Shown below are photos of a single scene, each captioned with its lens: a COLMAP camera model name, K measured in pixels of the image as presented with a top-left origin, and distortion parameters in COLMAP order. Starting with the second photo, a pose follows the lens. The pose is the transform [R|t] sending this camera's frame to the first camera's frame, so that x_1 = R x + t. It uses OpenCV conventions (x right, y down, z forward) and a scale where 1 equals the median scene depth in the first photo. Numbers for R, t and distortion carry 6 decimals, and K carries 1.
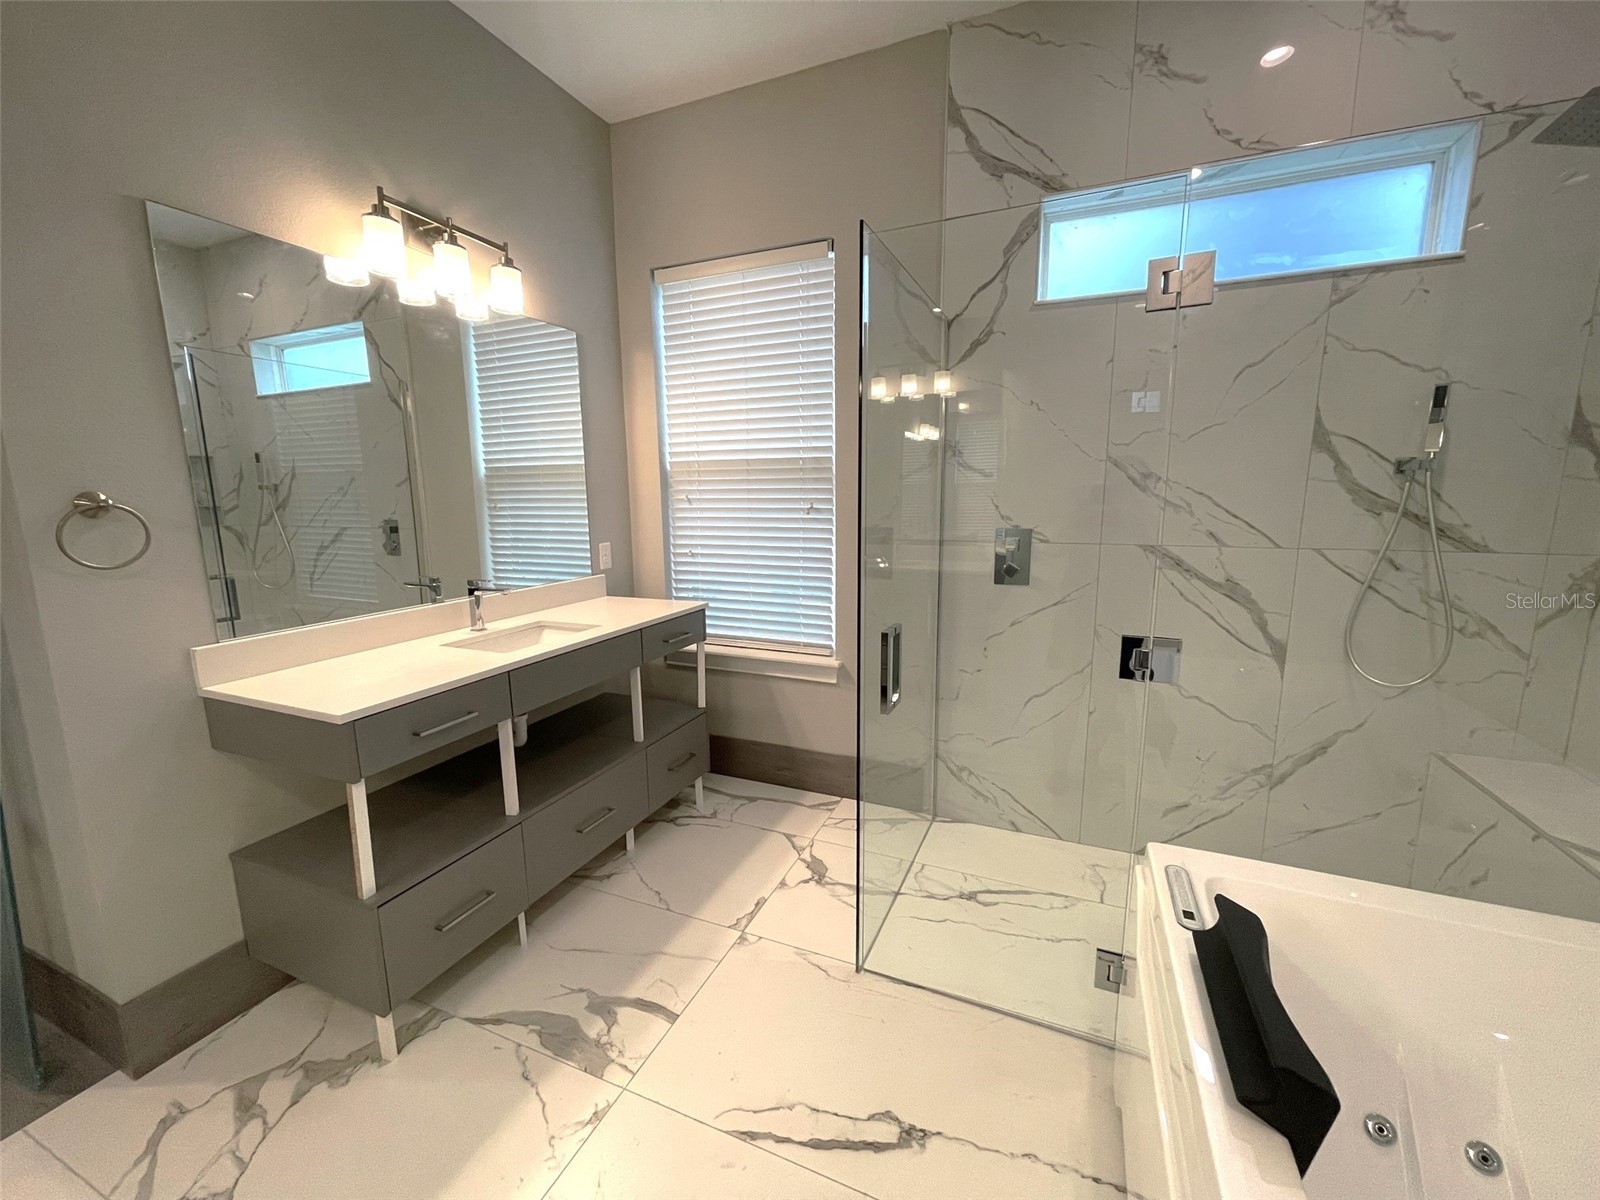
lens RADIAL K [[646.0, 0, 796.5], [0, 646.0, 600.8], [0, 0, 1]] dist [-0.001470, 0.000195]
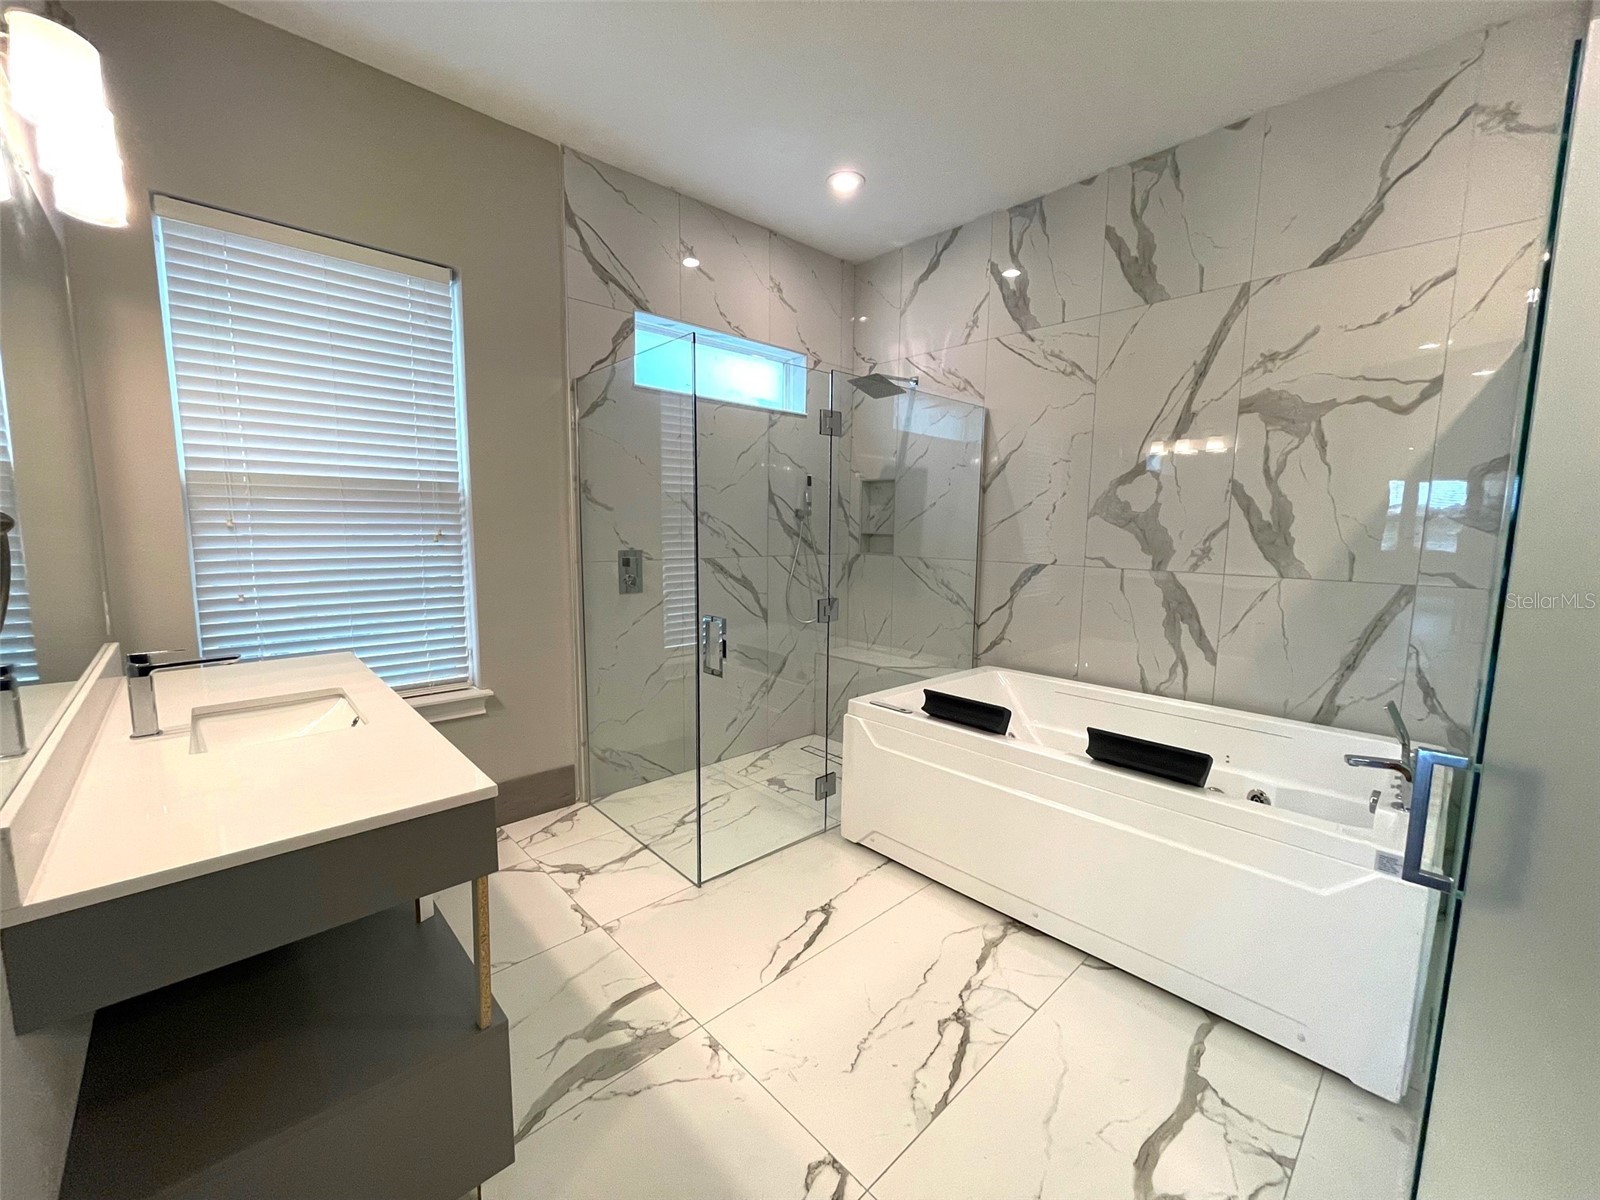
lens RADIAL K [[646.0, 0, 796.1], [0, 646.0, 599.3], [0, 0, 1]] dist [-0.001470, 0.000195]
pose [[0.401717, -0.093239, 0.911005, -0.802628], [0.136588, 0.989776, 0.041071, -0.023715], [-0.905521, 0.107933, 0.410345, 0.188120]]
